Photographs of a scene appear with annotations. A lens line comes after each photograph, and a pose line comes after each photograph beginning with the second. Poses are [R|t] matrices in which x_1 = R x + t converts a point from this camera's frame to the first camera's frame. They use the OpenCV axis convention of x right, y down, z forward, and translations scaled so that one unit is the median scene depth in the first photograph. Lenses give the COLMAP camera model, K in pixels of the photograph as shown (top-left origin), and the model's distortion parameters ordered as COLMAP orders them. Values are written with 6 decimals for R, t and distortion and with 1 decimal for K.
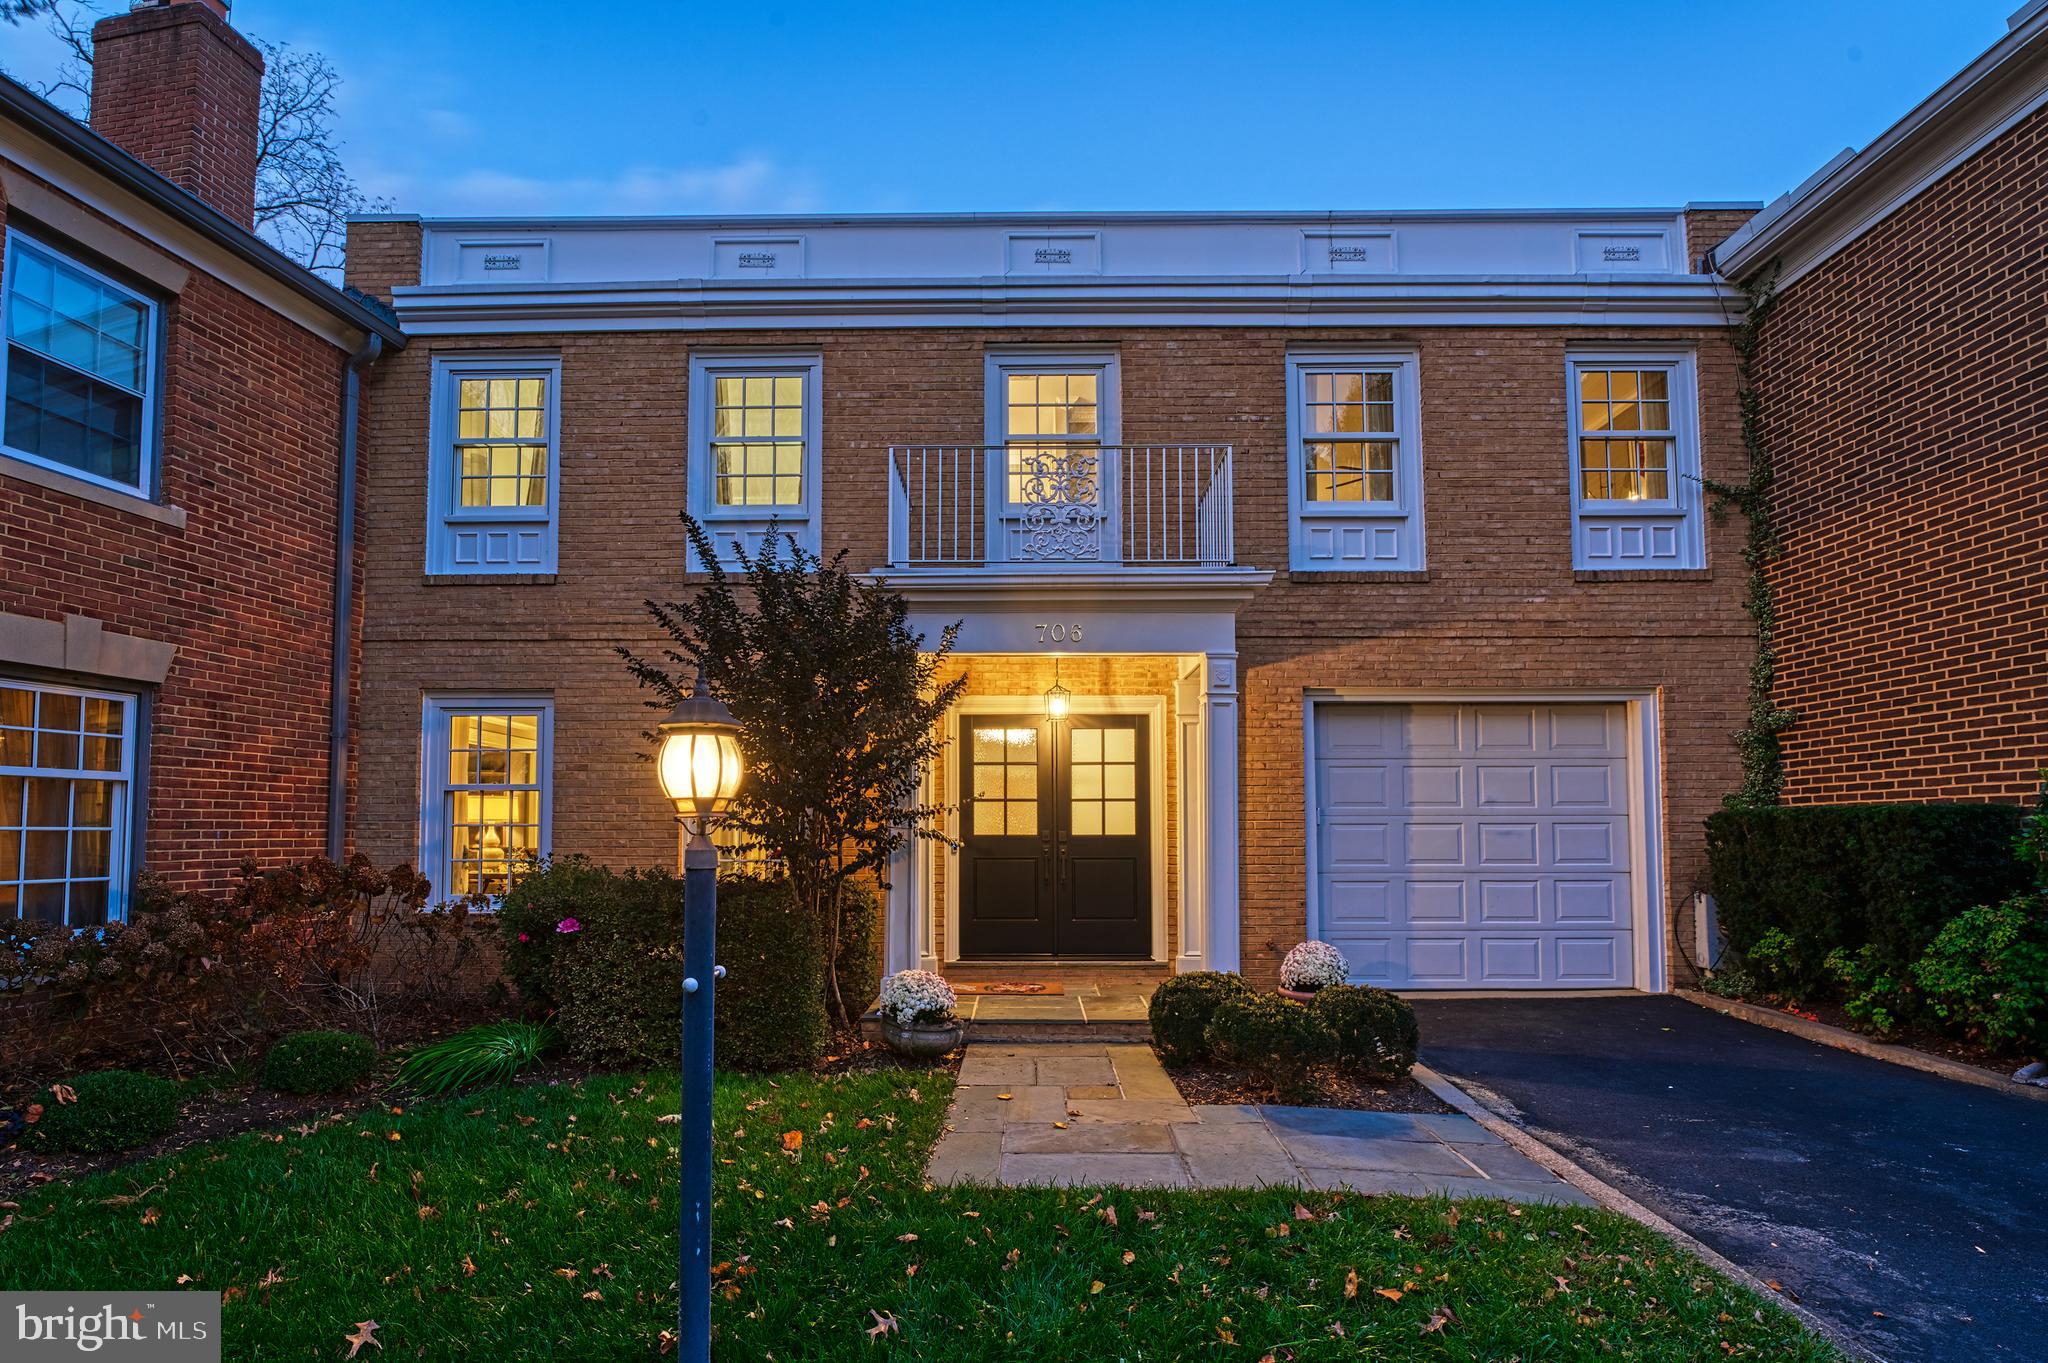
lens RADIAL K [[961.4, 0, 1020.6], [0, 961.4, 702.8], [0, 0, 1]] dist [-0.020005, 0.003104]
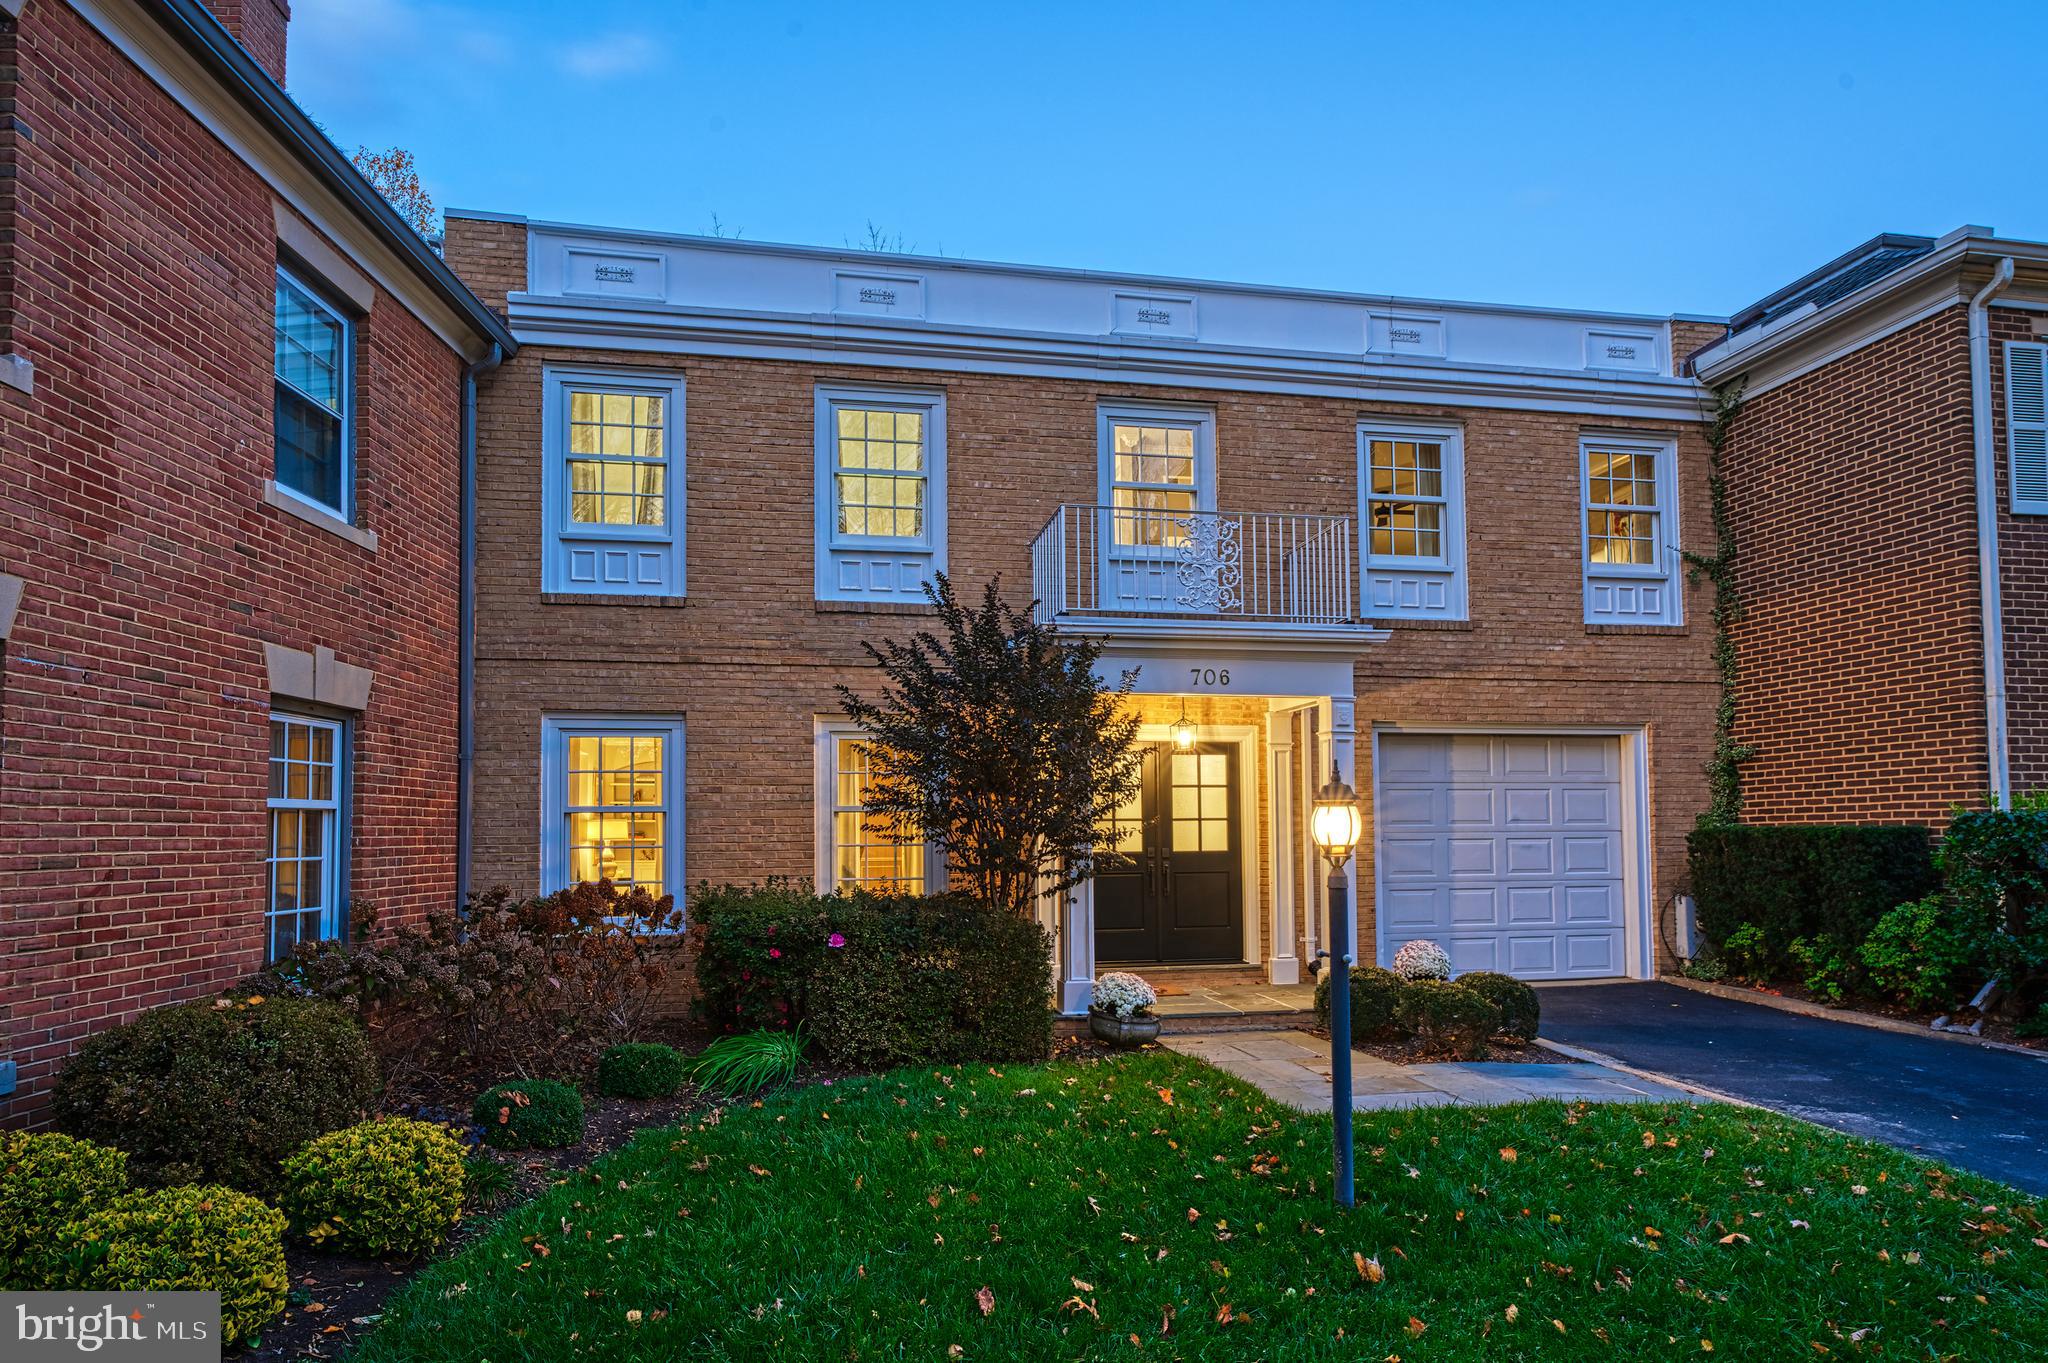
lens RADIAL K [[1113.7, 0, 1020.6], [0, 1113.7, 685.9], [0, 0, 1]] dist [0.001456, -0.003601]
pose [[0.981932, 0.019016, 0.188276, -0.364043], [-0.018780, 0.999819, -0.003039, -0.044861], [-0.188300, -0.000551, 0.982111, -0.221498]]
